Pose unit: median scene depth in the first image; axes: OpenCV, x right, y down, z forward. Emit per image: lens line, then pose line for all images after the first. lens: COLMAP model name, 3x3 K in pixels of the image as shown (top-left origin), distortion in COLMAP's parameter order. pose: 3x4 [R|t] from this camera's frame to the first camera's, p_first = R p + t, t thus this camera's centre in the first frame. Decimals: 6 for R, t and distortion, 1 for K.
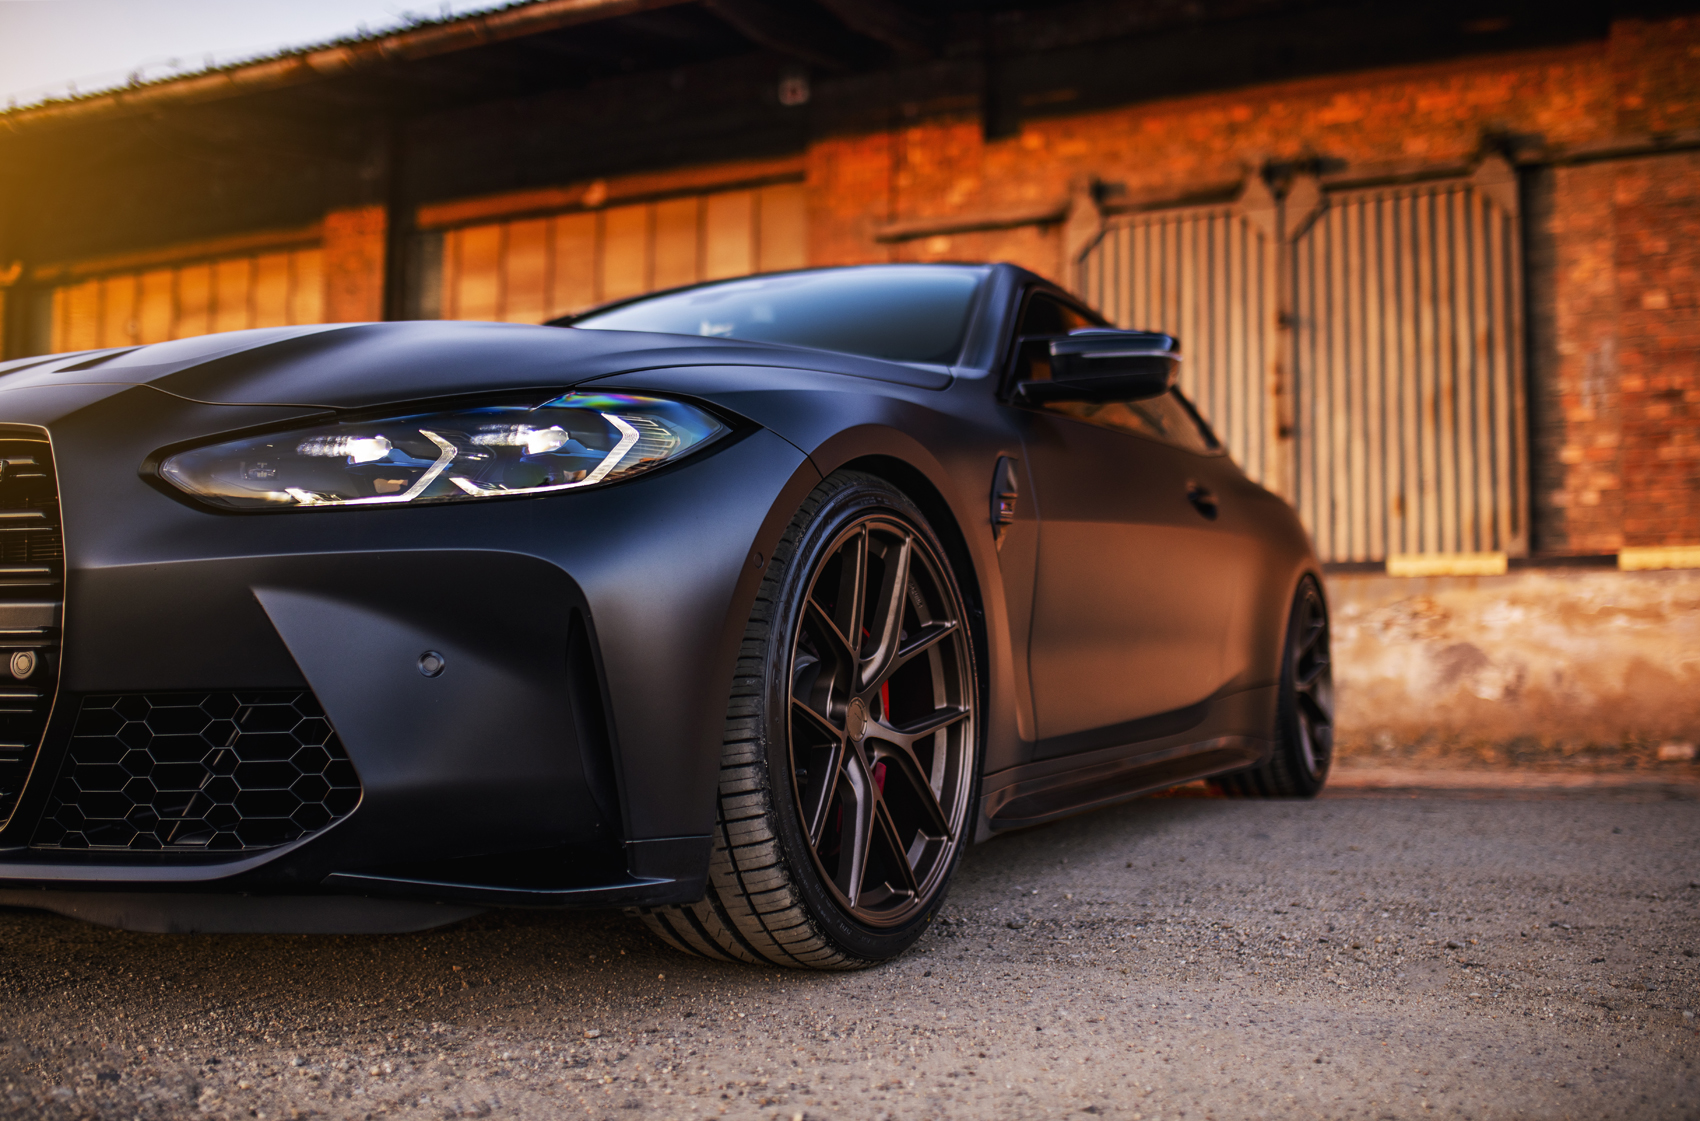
lens RADIAL K [[1729.1, 0, 870.3], [0, 1729.1, 552.3], [0, 0, 1]] dist [-0.025054, 0.000000]
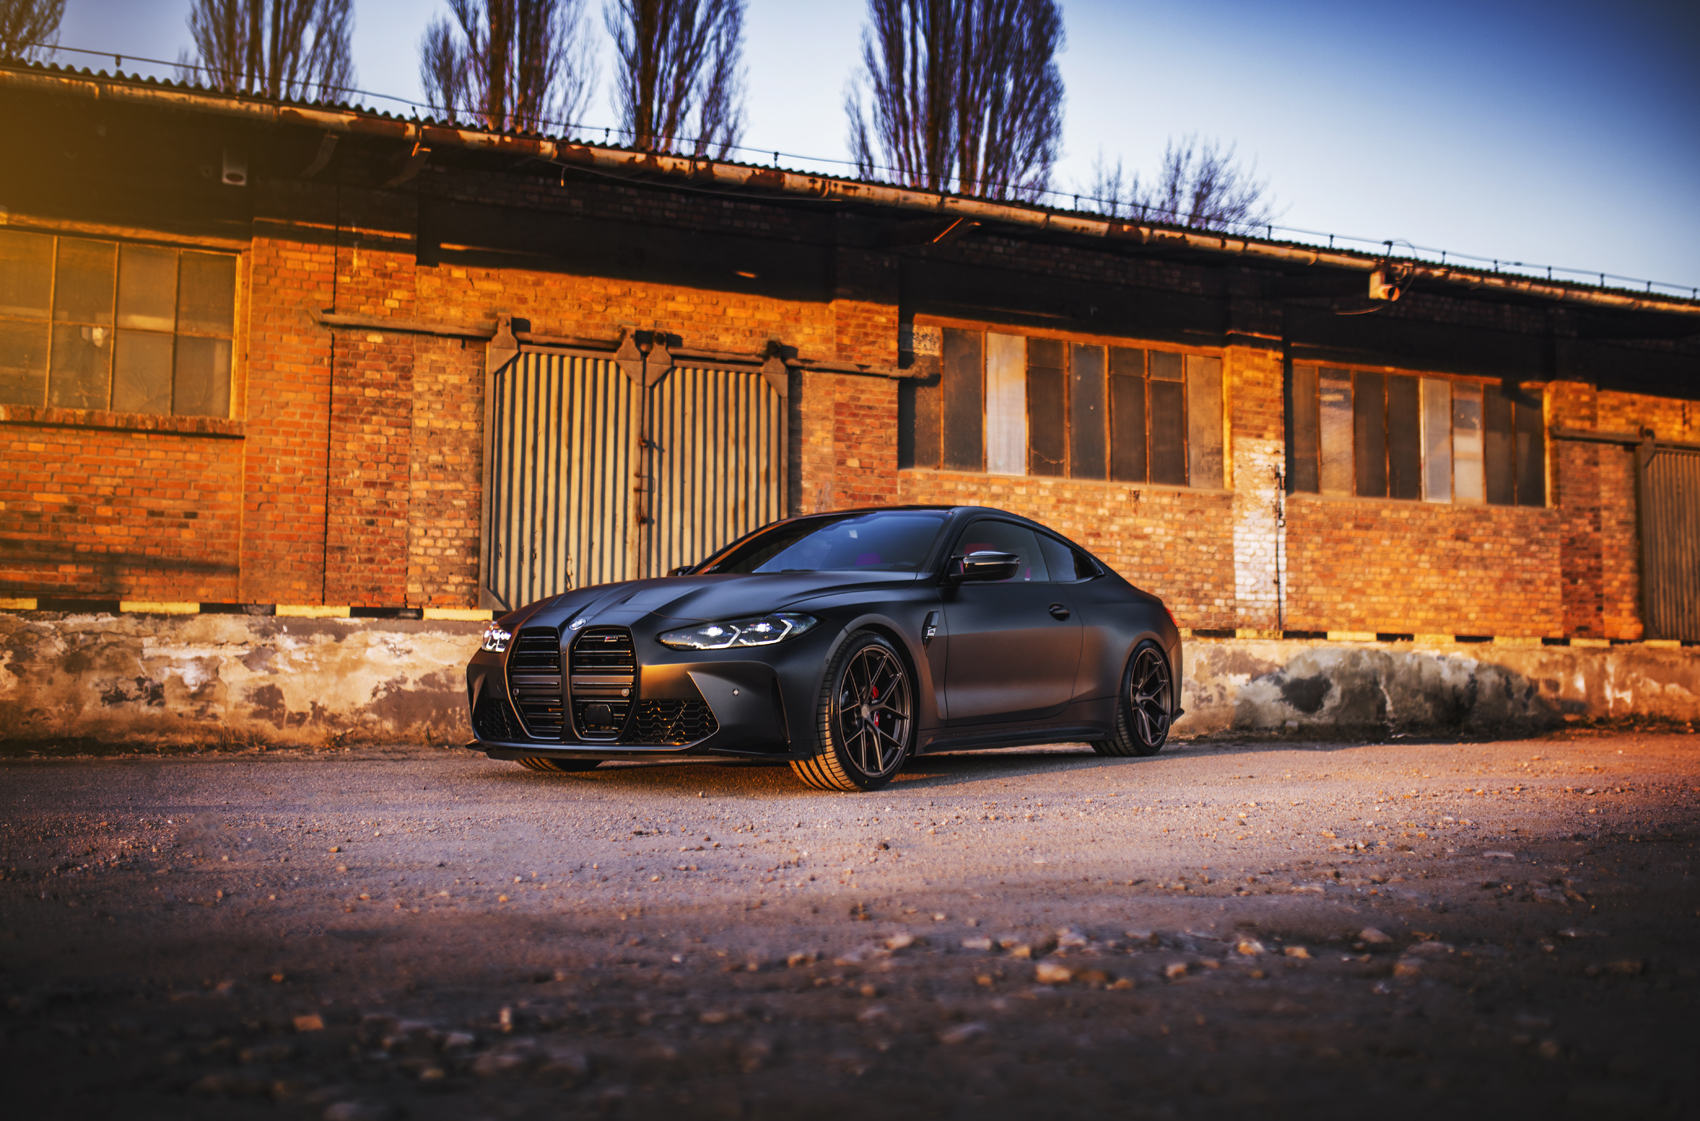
lens RADIAL K [[1729.1, 0, 850.0], [0, 1729.1, 536.0], [0, 0, 1]] dist [-0.025054, 0.000000]
pose [[0.639313, 0.069762, 0.765775, -0.769070], [-0.062099, 0.997307, -0.039011, -0.009345], [-0.766435, -0.022613, 0.641924, -0.071300]]
